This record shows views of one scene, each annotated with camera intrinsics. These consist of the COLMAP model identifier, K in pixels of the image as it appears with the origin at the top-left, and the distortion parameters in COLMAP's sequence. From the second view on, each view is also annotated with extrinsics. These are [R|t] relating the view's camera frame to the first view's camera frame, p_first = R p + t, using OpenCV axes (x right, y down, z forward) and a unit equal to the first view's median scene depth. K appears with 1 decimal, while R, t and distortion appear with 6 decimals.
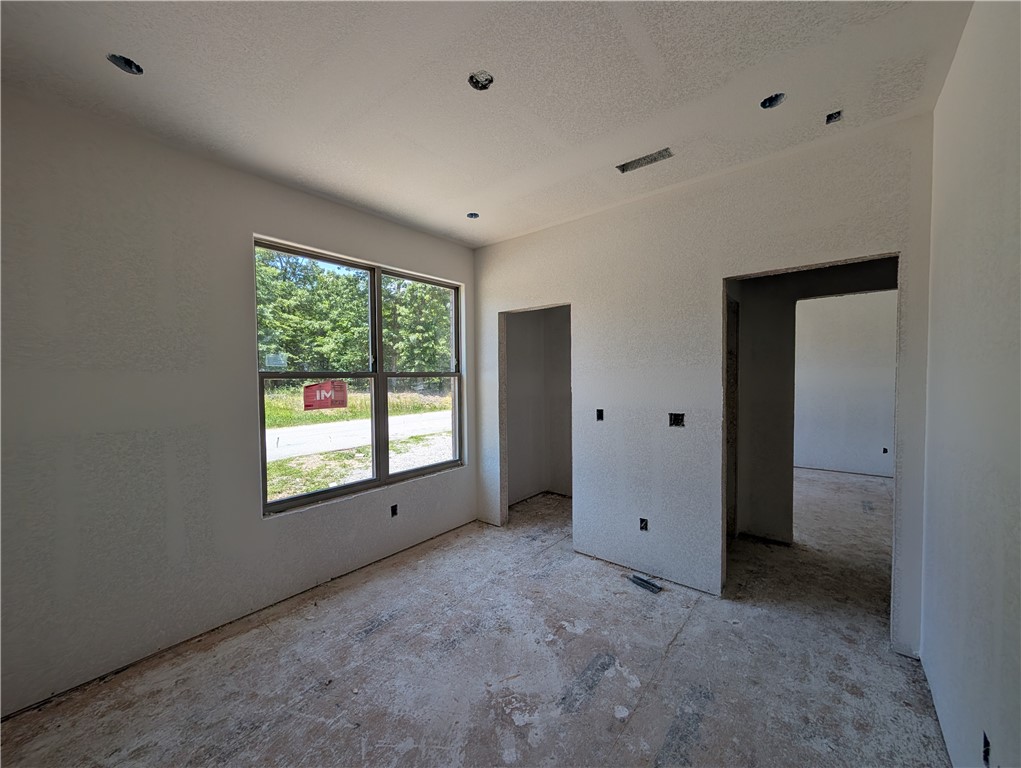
lens RADIAL K [[385.0, 0, 511.6], [0, 385.0, 384.4], [0, 0, 1]] dist [0.000551, 0.000102]
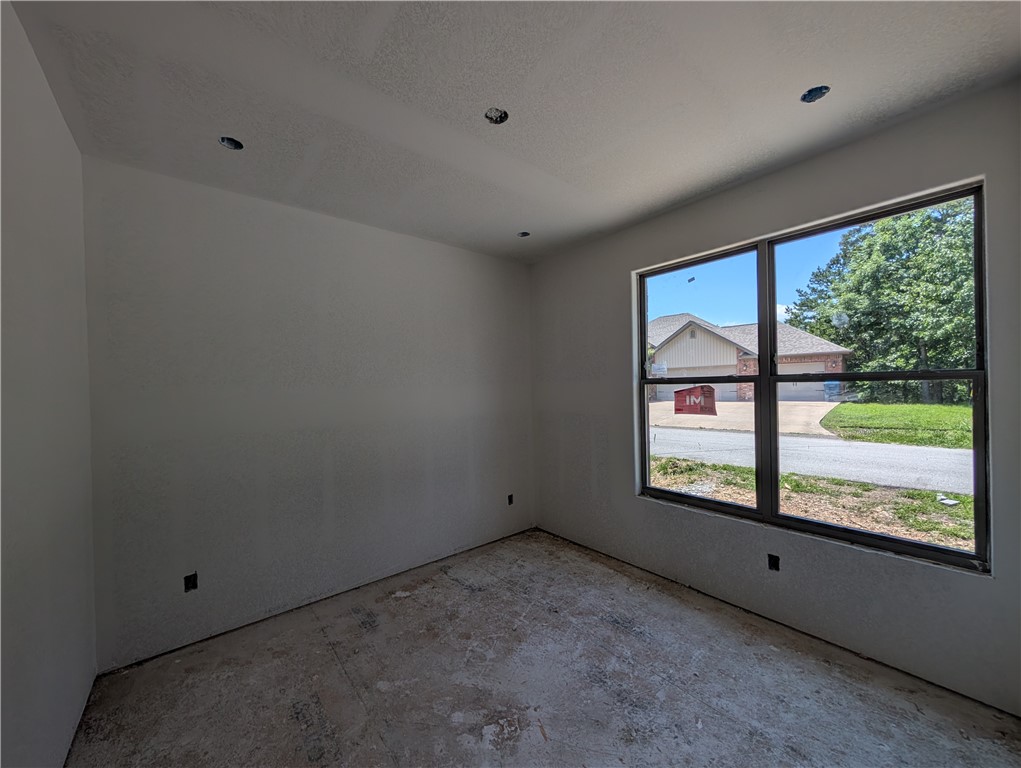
lens RADIAL K [[385.0, 0, 514.5], [0, 385.0, 384.3], [0, 0, 1]] dist [0.000551, 0.000102]
pose [[-0.183780, 0.010925, -0.982907, 0.624570], [-0.000468, 0.999937, 0.011202, -0.027542], [0.982967, 0.002519, -0.183764, 0.790167]]
